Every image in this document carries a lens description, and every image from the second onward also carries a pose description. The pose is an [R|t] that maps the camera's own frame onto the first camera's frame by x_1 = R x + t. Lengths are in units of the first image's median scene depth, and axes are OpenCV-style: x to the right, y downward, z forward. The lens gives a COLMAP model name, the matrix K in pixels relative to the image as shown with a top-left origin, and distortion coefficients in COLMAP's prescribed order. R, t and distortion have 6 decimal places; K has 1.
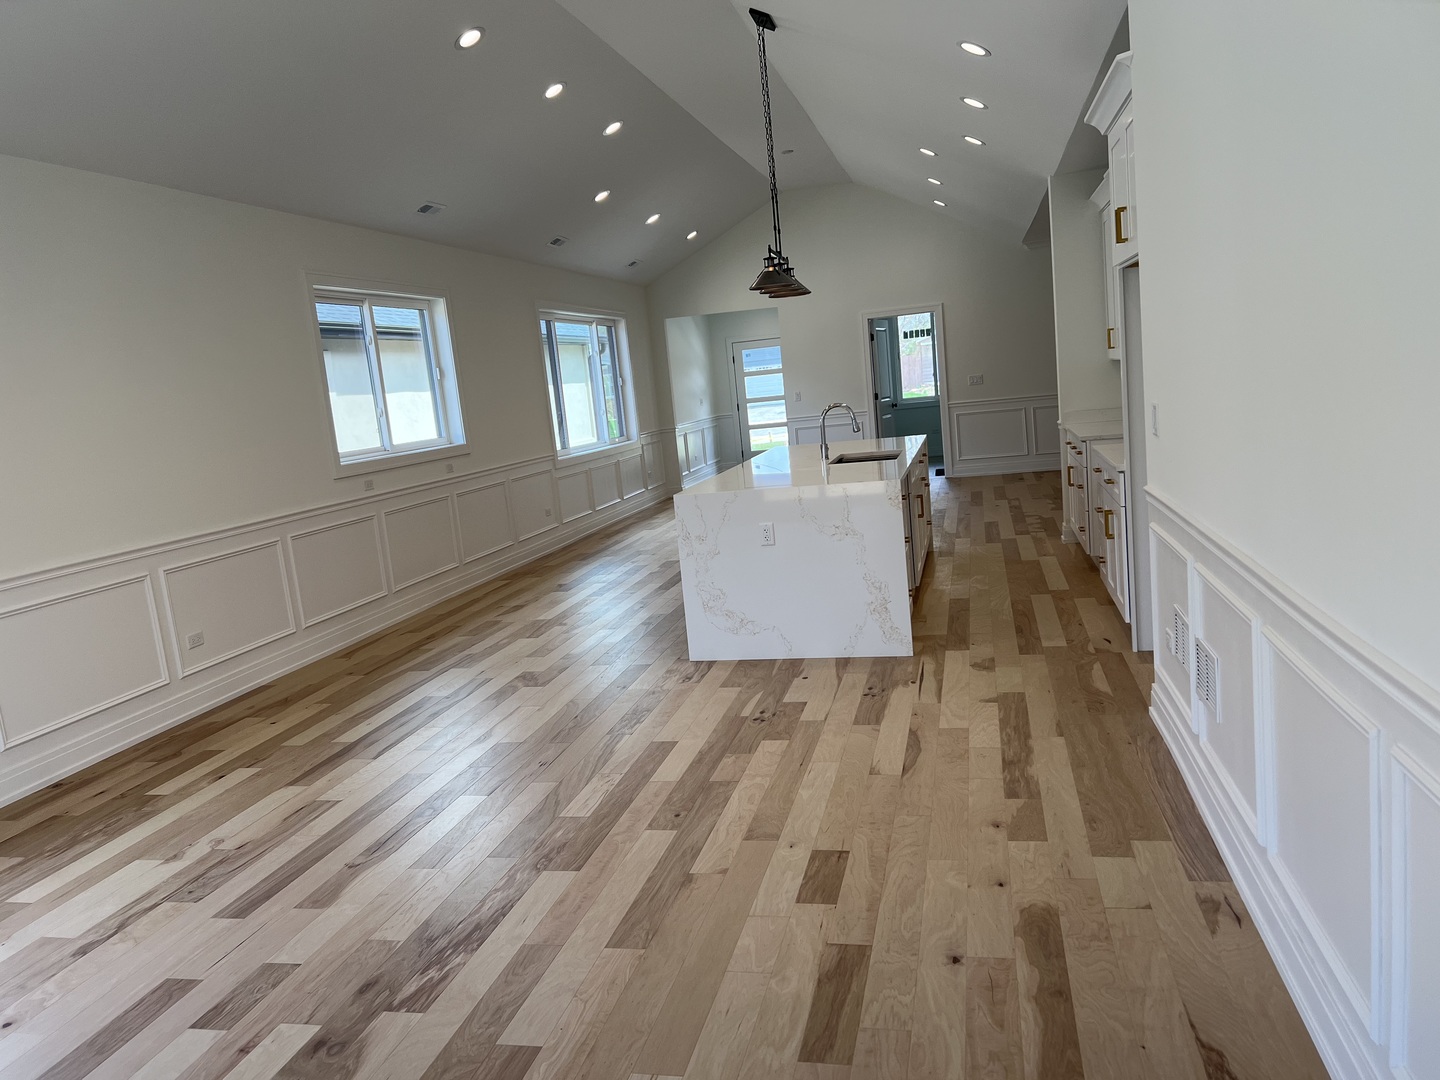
lens RADIAL K [[1078.7, 0, 723.2], [0, 1078.7, 536.5], [0, 0, 1]] dist [0.061465, -0.072483]
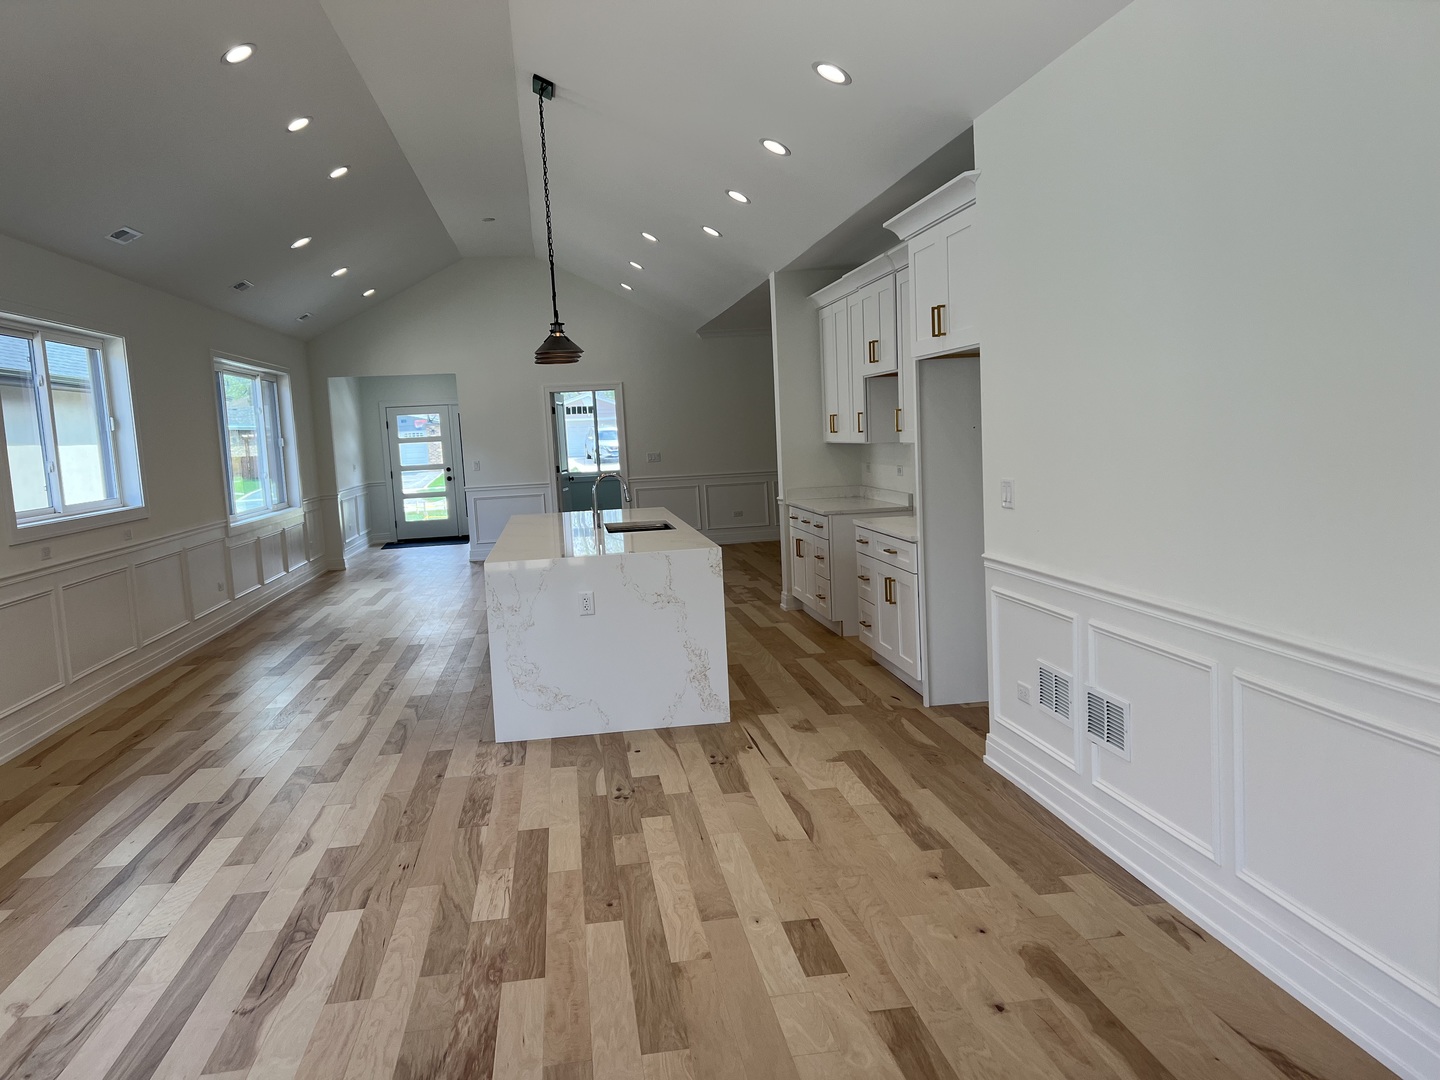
lens RADIAL K [[1078.7, 0, 720.7], [0, 1078.7, 538.2], [0, 0, 1]] dist [0.061465, -0.072483]
pose [[0.930709, 0.008773, 0.365655, -0.232340], [0.016104, 0.997760, -0.064927, 0.004467], [-0.365405, 0.066317, 0.928483, 0.061420]]
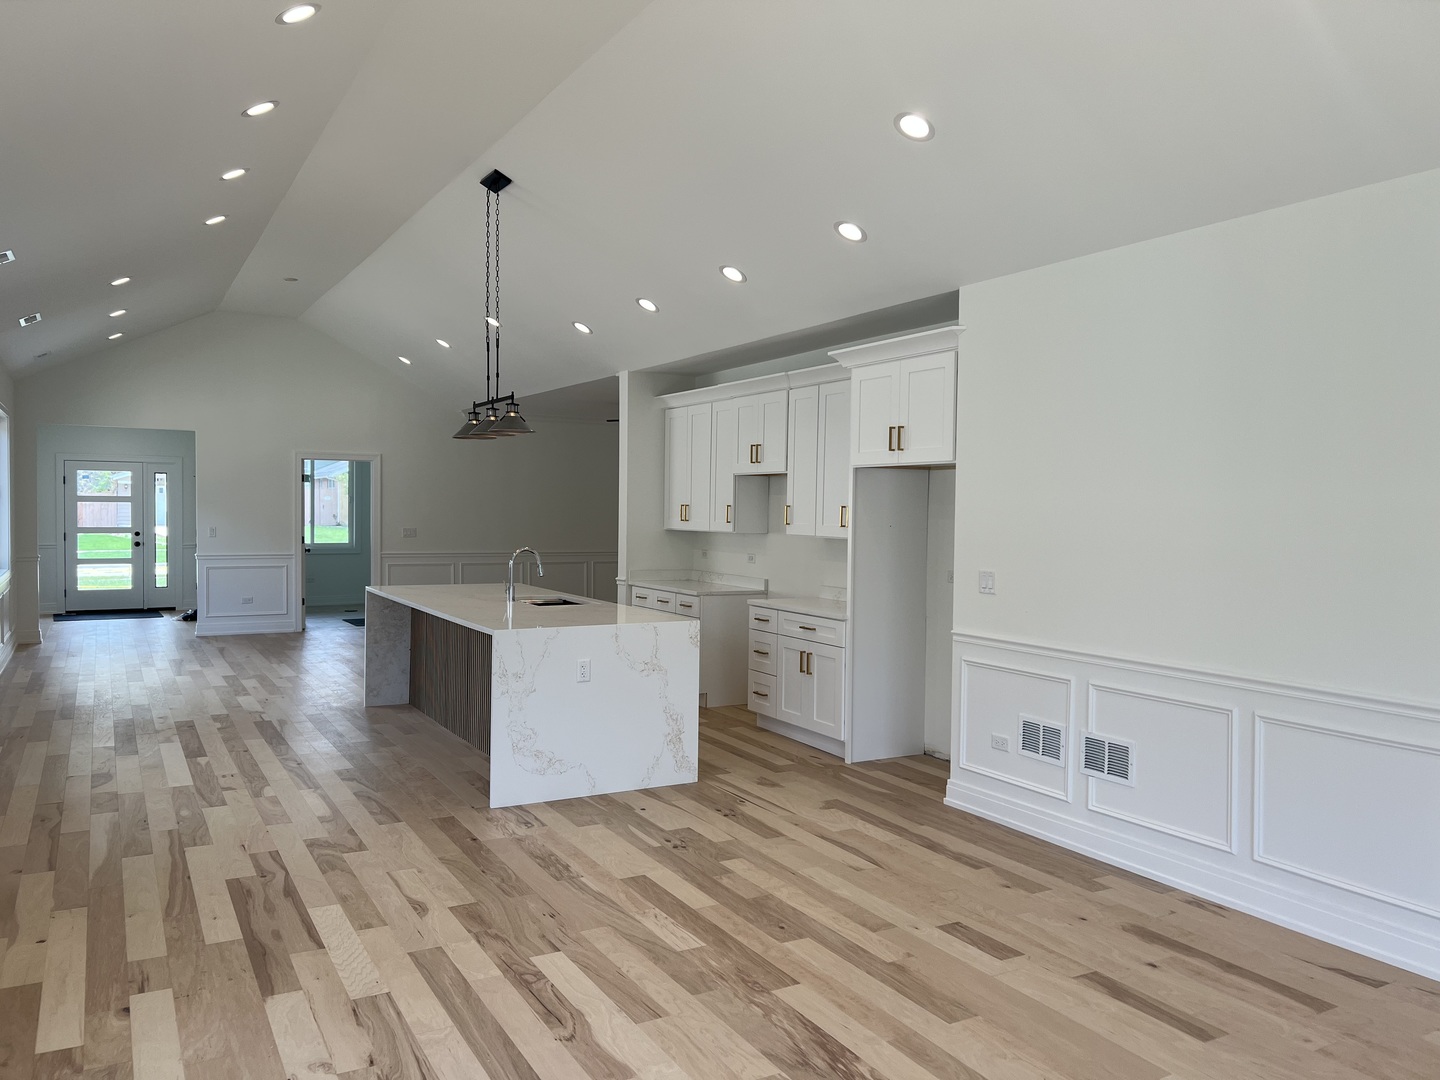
lens RADIAL K [[1078.7, 0, 727.9], [0, 1078.7, 540.2], [0, 0, 1]] dist [0.061465, -0.072483]
pose [[0.730187, 0.081724, 0.678342, -0.653519], [0.016479, 0.990426, -0.137060, 0.020170], [-0.683049, 0.111258, 0.721849, 0.173983]]
